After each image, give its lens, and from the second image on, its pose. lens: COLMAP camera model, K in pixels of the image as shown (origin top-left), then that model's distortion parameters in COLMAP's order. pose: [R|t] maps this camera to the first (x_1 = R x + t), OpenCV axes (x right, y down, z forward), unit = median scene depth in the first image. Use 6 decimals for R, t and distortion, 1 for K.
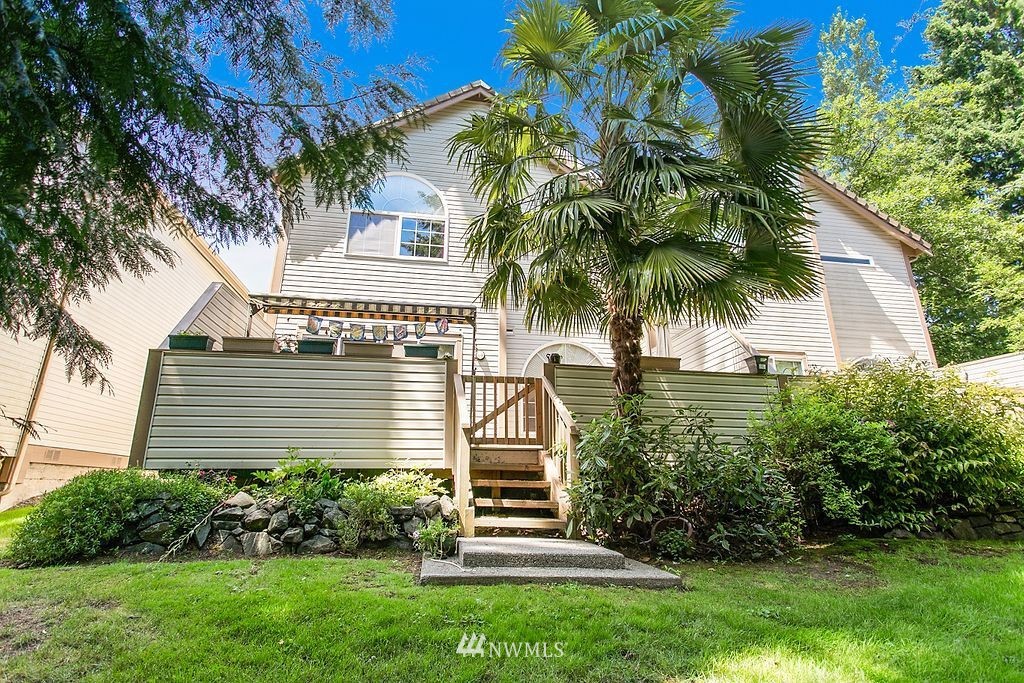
lens RADIAL K [[495.2, 0, 506.2], [0, 495.2, 333.8], [0, 0, 1]] dist [0.002371, -0.000001]
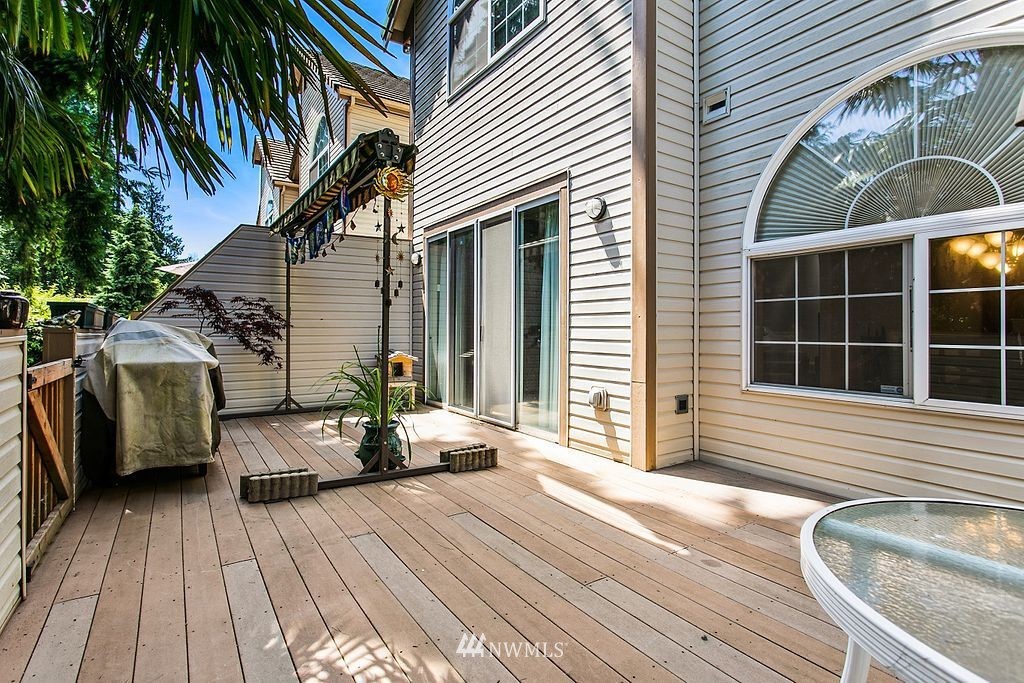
lens RADIAL K [[495.2, 0, 506.2], [0, 495.2, 333.8], [0, 0, 1]] dist [0.002371, -0.000001]
pose [[0.413162, 0.008189, -0.910621, 0.295197], [0.275462, 0.951991, 0.133542, 0.065229], [0.867997, -0.306015, 0.391071, 0.702754]]
